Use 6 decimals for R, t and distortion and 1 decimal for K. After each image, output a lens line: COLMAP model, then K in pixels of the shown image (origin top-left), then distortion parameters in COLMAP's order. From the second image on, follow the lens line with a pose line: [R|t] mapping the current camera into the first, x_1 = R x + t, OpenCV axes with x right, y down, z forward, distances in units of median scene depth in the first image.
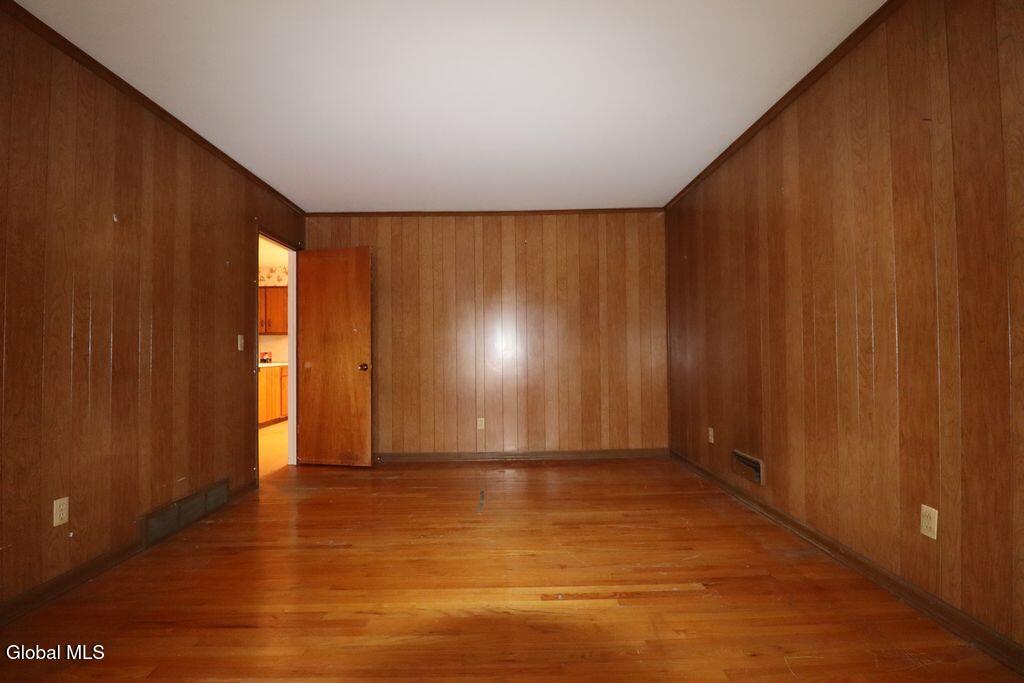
lens RADIAL K [[474.7, 0, 512.0], [0, 474.7, 341.5], [0, 0, 1]] dist [0.000352, -0.015010]
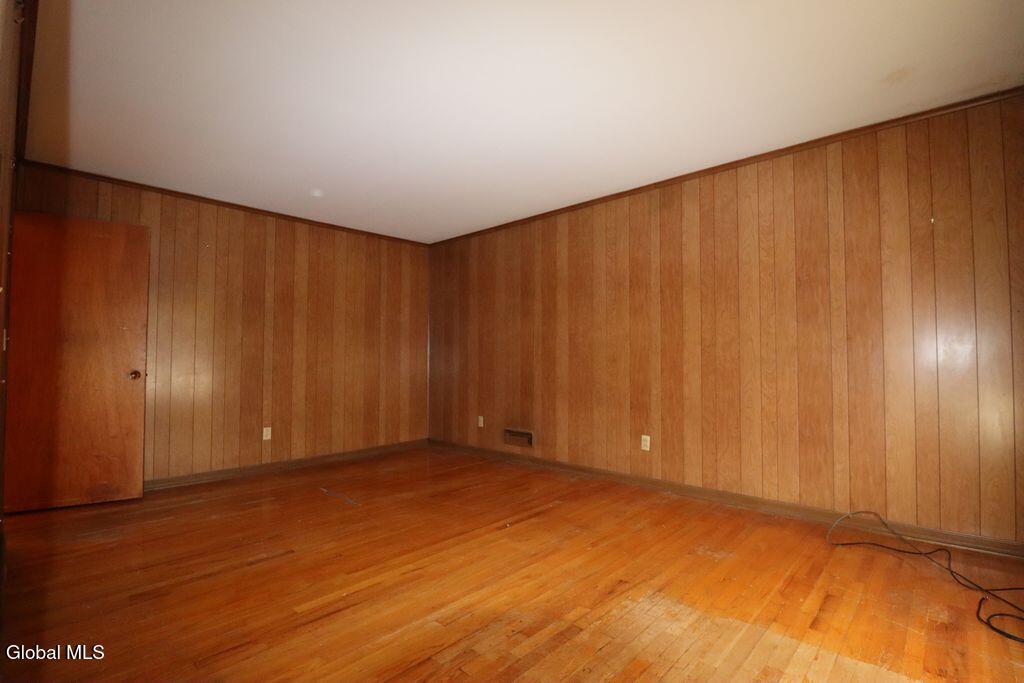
lens RADIAL K [[474.7, 0, 512.0], [0, 474.7, 341.5], [0, 0, 1]] dist [0.000352, -0.015010]
pose [[0.686657, 0.041627, 0.725789, -0.646576], [-0.027180, 0.999131, -0.031590, 0.007142], [-0.726473, 0.001965, 0.687192, -0.020303]]
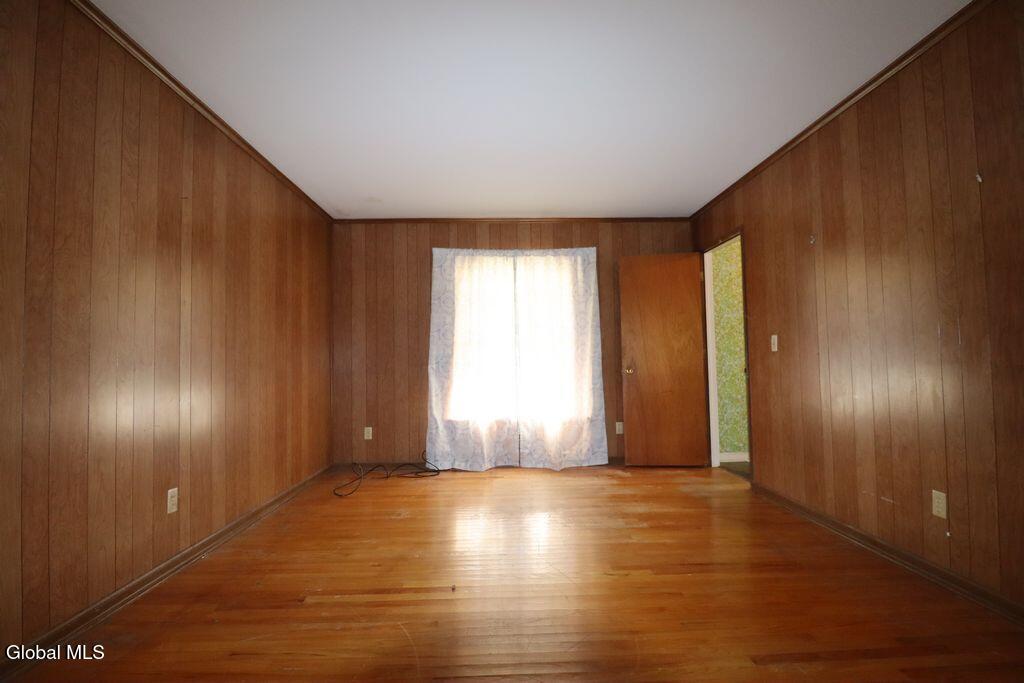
lens RADIAL K [[474.7, 0, 512.0], [0, 474.7, 341.5], [0, 0, 1]] dist [0.000352, -0.015010]
pose [[-0.999429, 0.026508, -0.020968, -0.016249], [0.028014, 0.996782, -0.075102, 0.042163], [0.018910, -0.075647, -0.996955, 1.385554]]
